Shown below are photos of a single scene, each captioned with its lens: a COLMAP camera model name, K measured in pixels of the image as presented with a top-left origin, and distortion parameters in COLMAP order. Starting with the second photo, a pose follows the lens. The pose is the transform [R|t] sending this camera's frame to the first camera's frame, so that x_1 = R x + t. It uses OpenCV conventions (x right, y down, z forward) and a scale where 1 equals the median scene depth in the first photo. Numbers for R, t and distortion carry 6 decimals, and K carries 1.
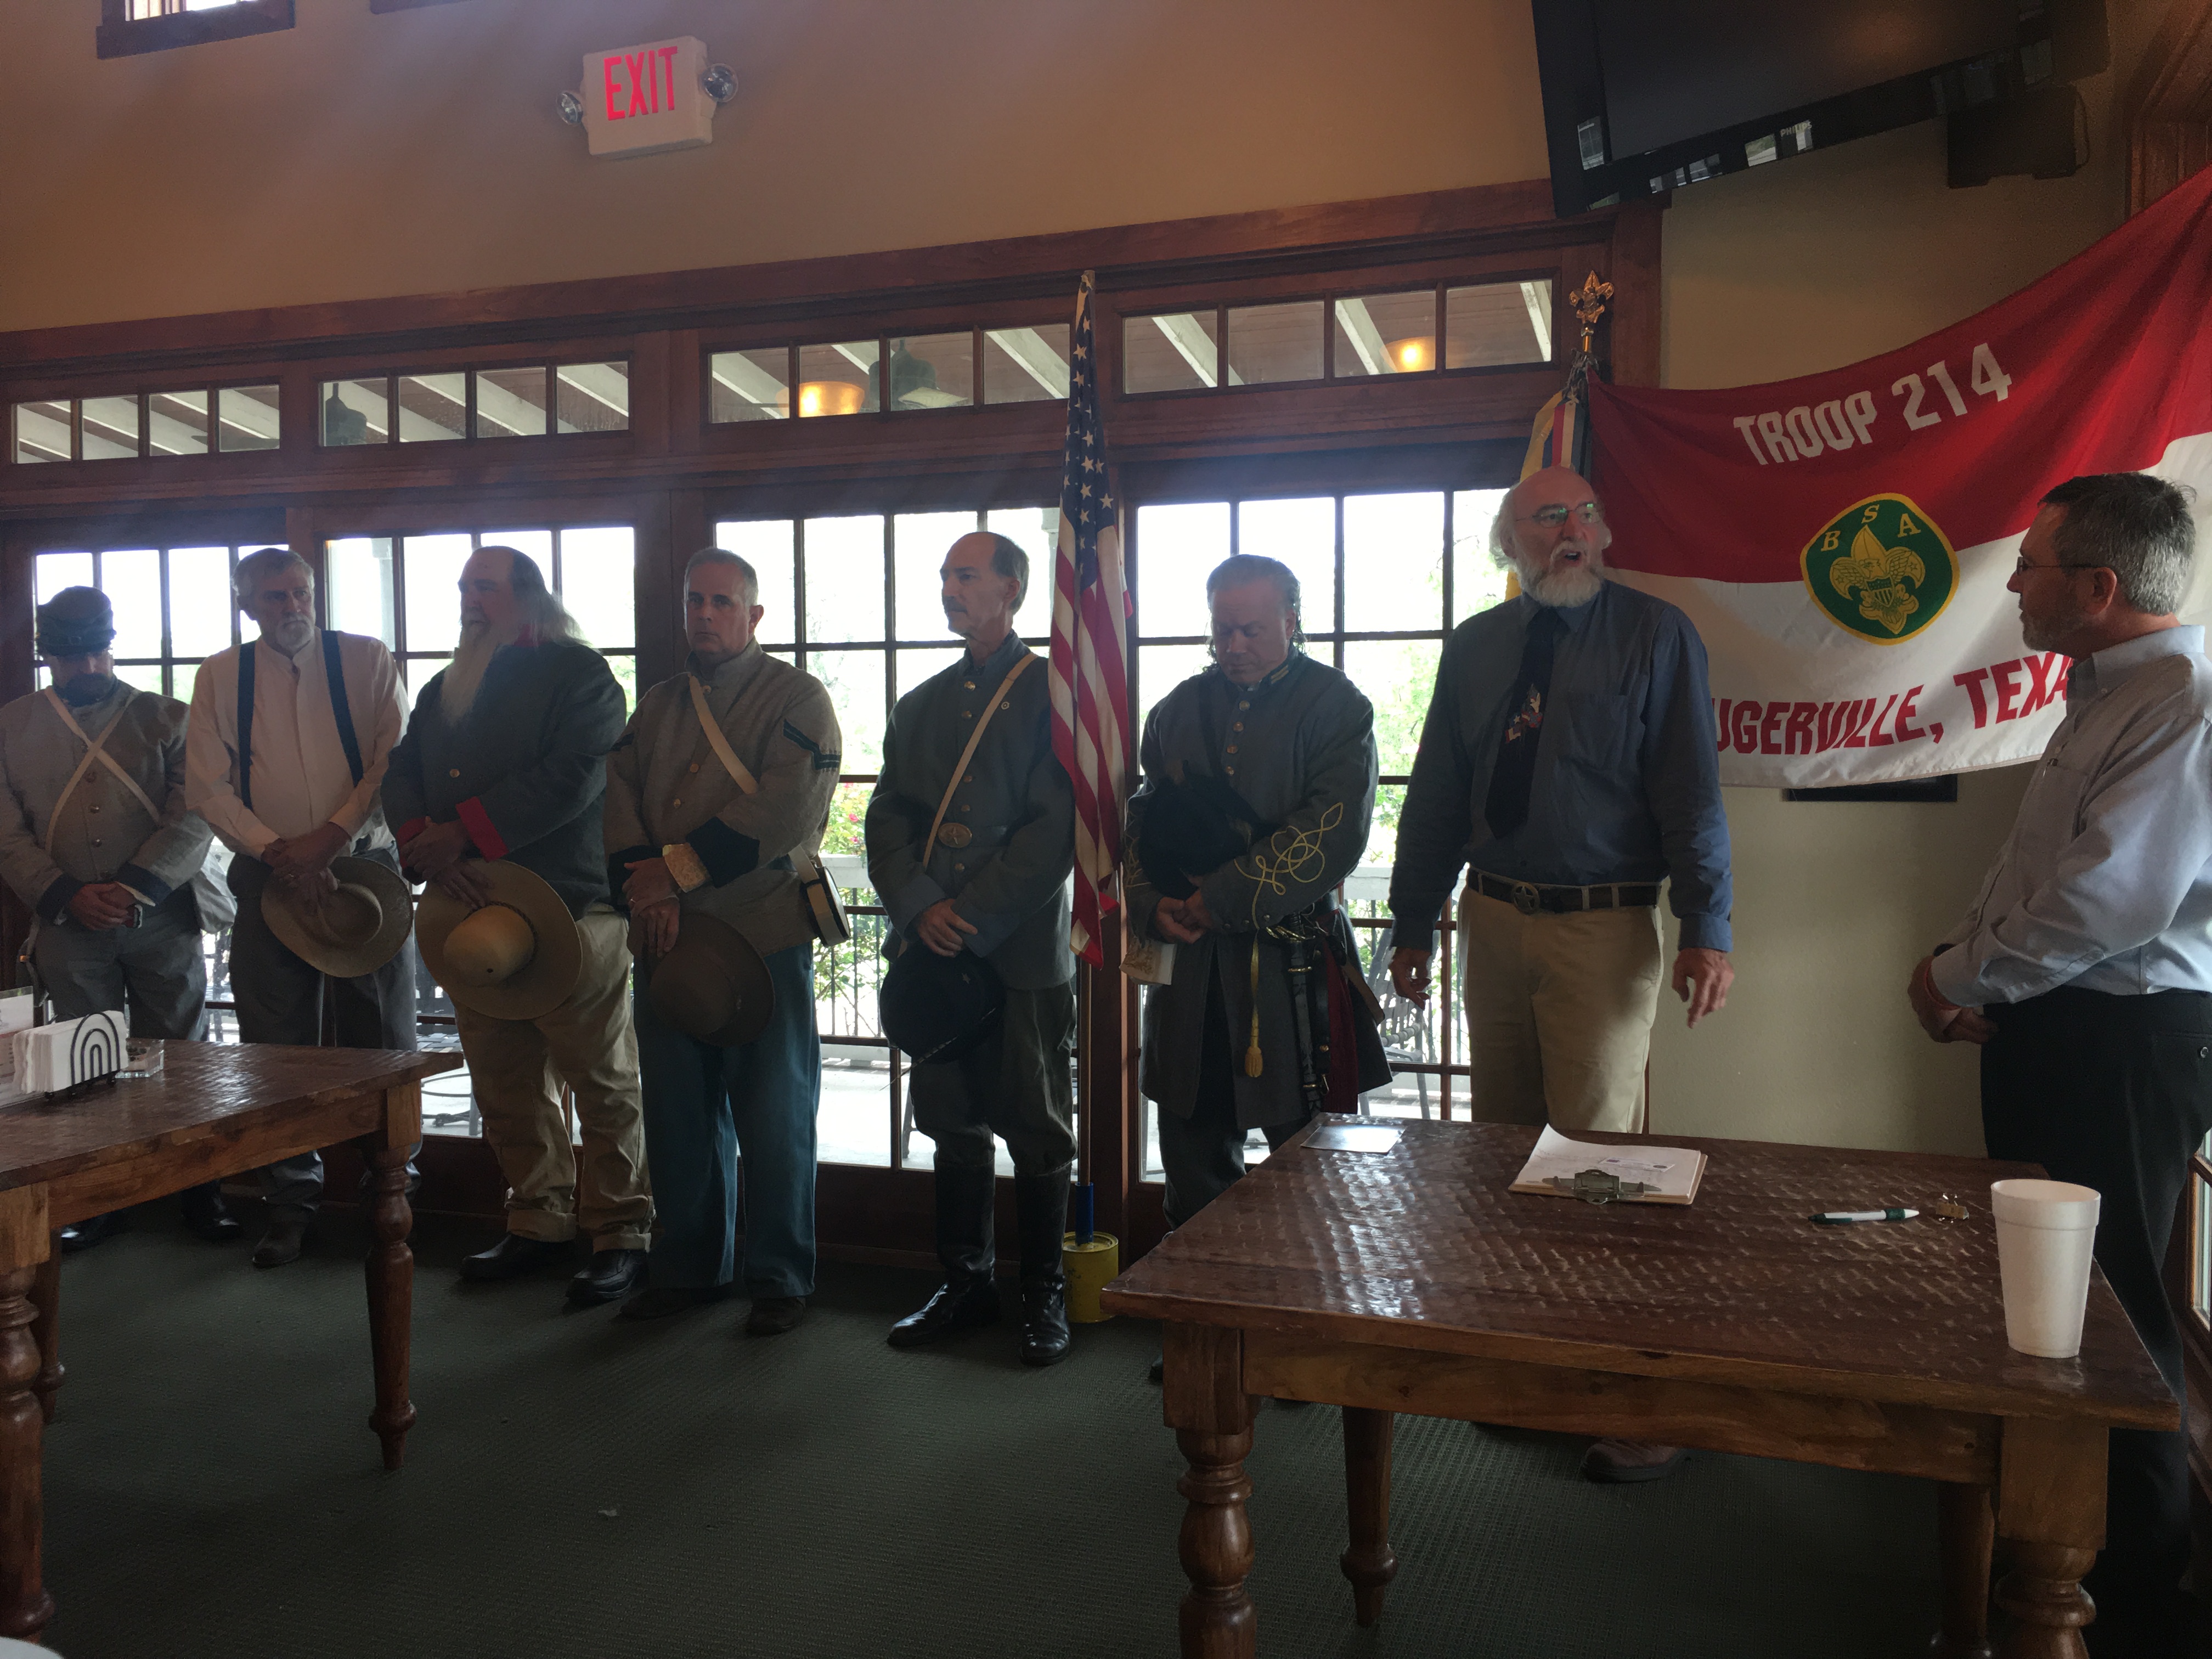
lens RADIAL K [[1973.4, 0, 1085.8], [0, 1973.4, 841.9], [0, 0, 1]] dist [0.089018, -0.110589]
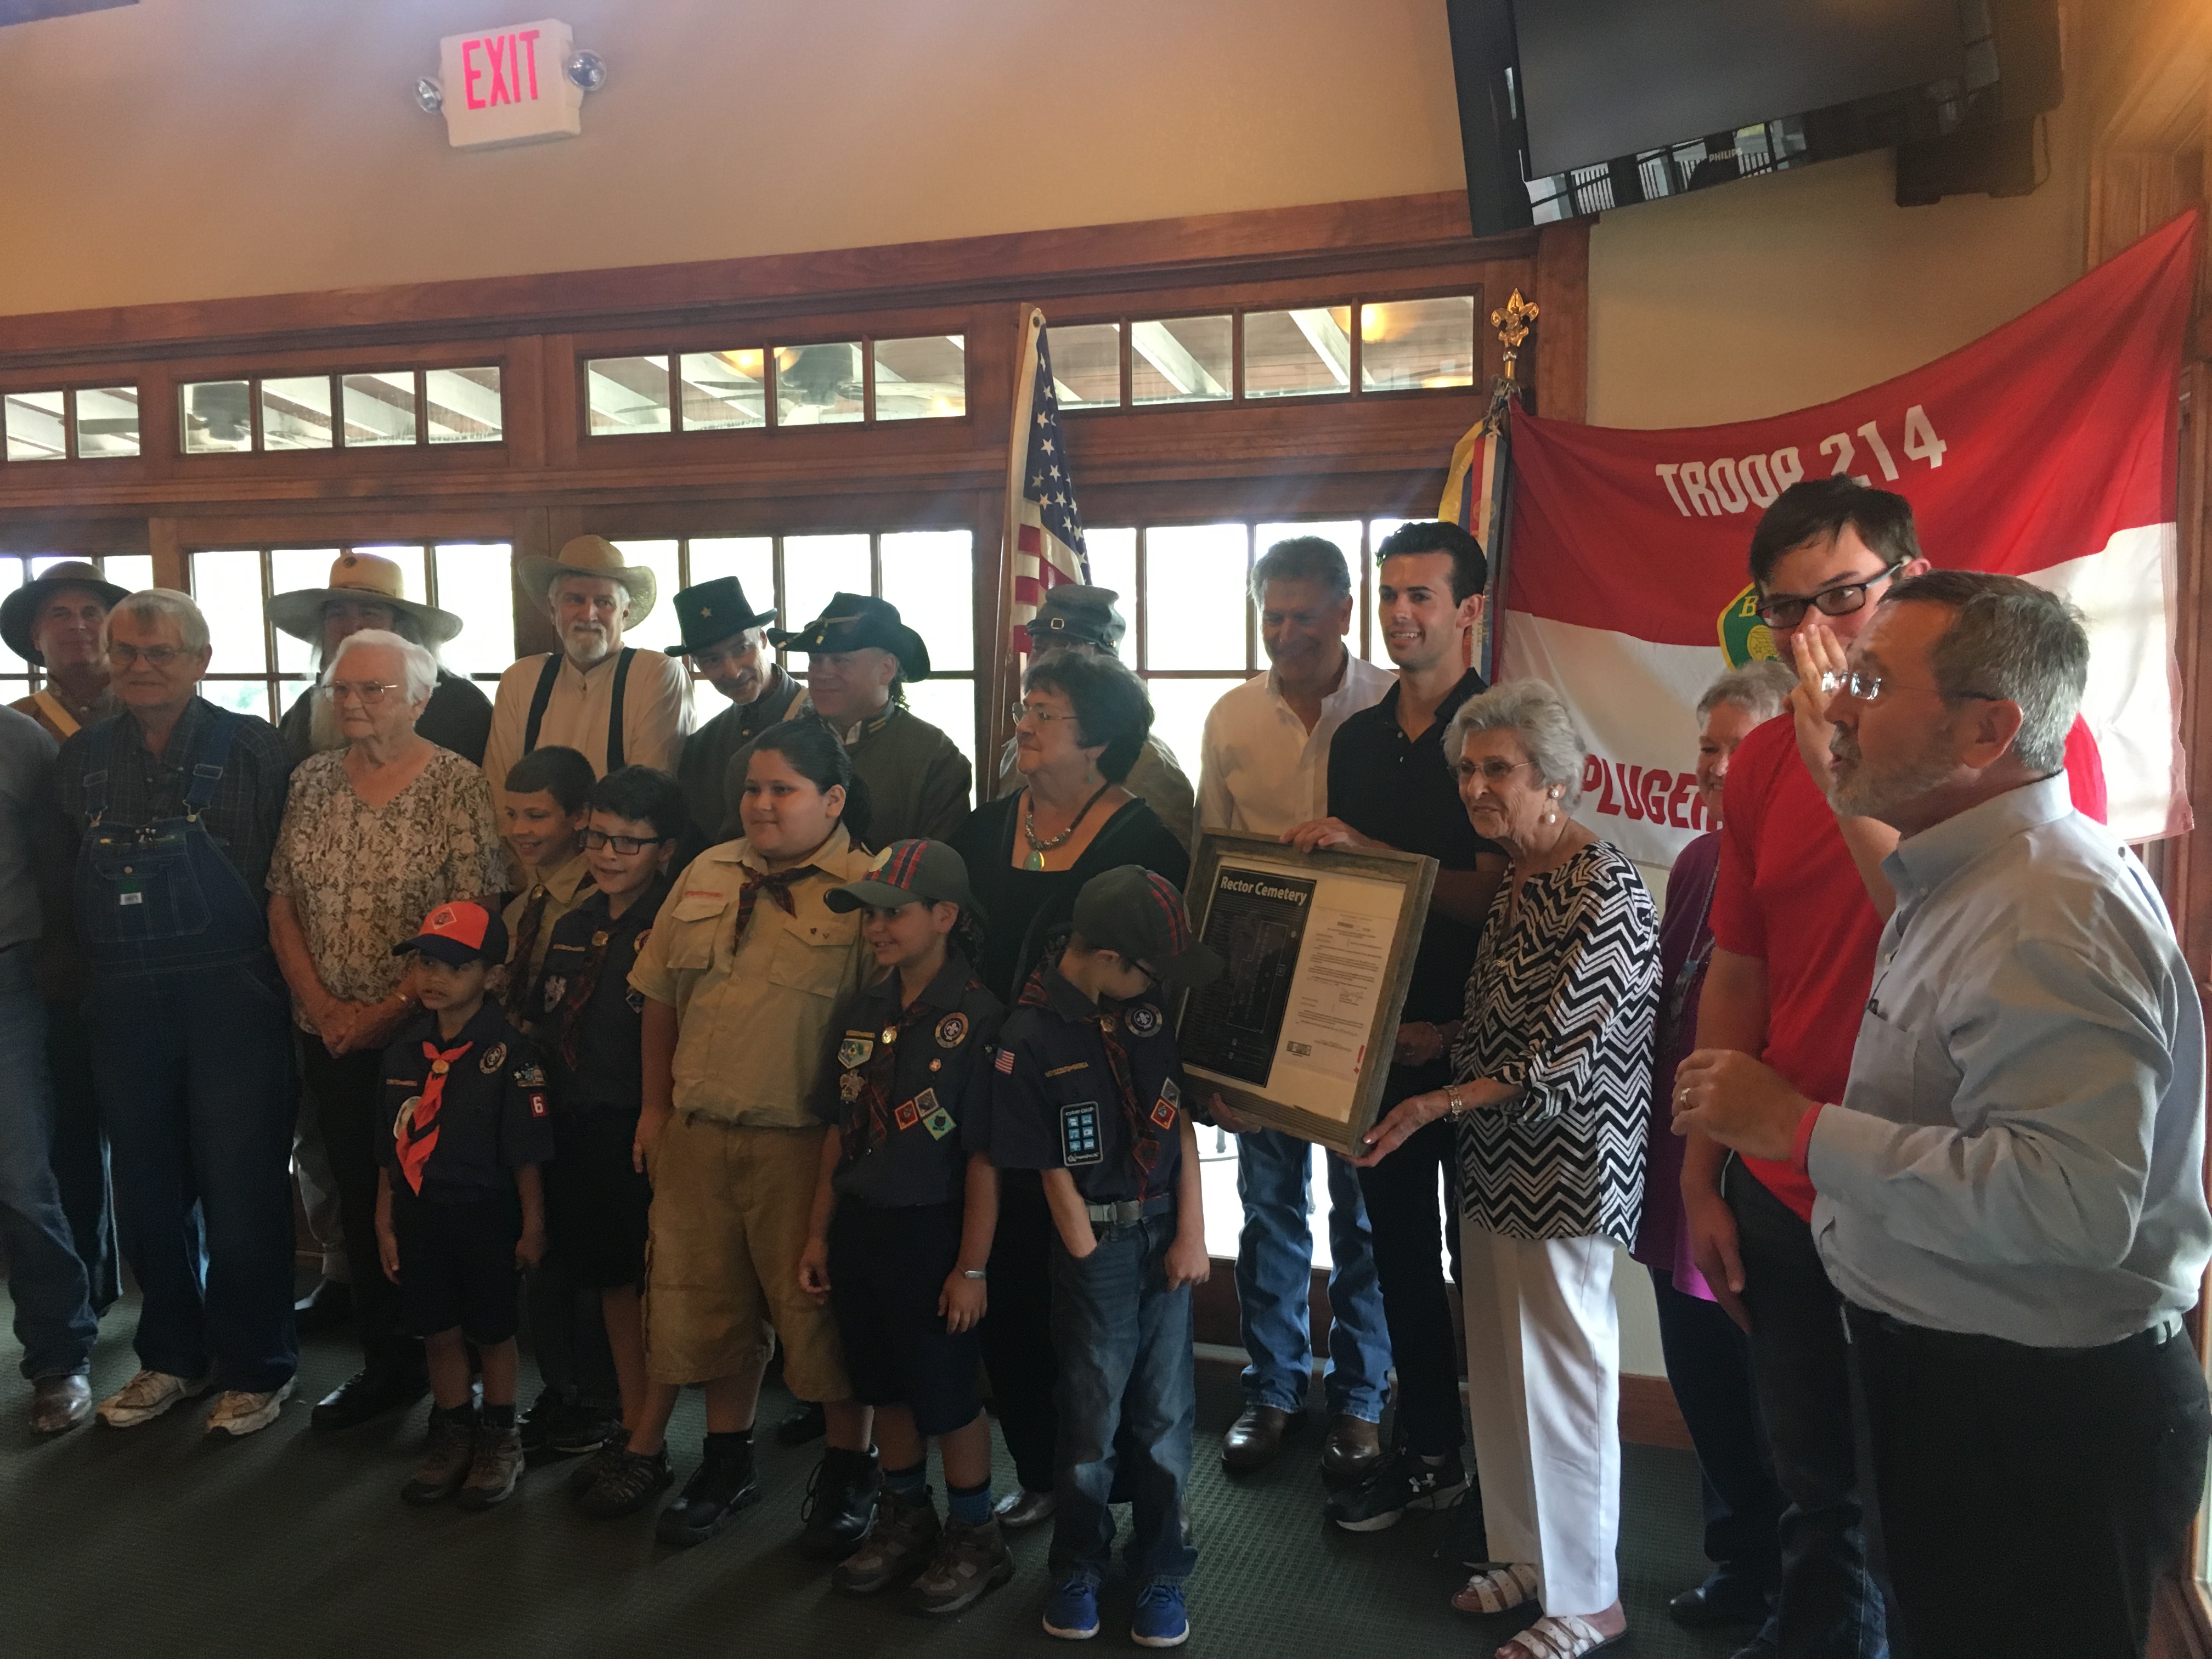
lens RADIAL K [[1973.4, 0, 1097.4], [0, 1973.4, 839.4], [0, 0, 1]] dist [0.089018, -0.110589]
pose [[0.999992, -0.003956, 0.000360, 0.056741], [0.003934, 0.998746, 0.049912, -0.075672], [-0.000557, -0.049910, 0.998754, 0.061550]]
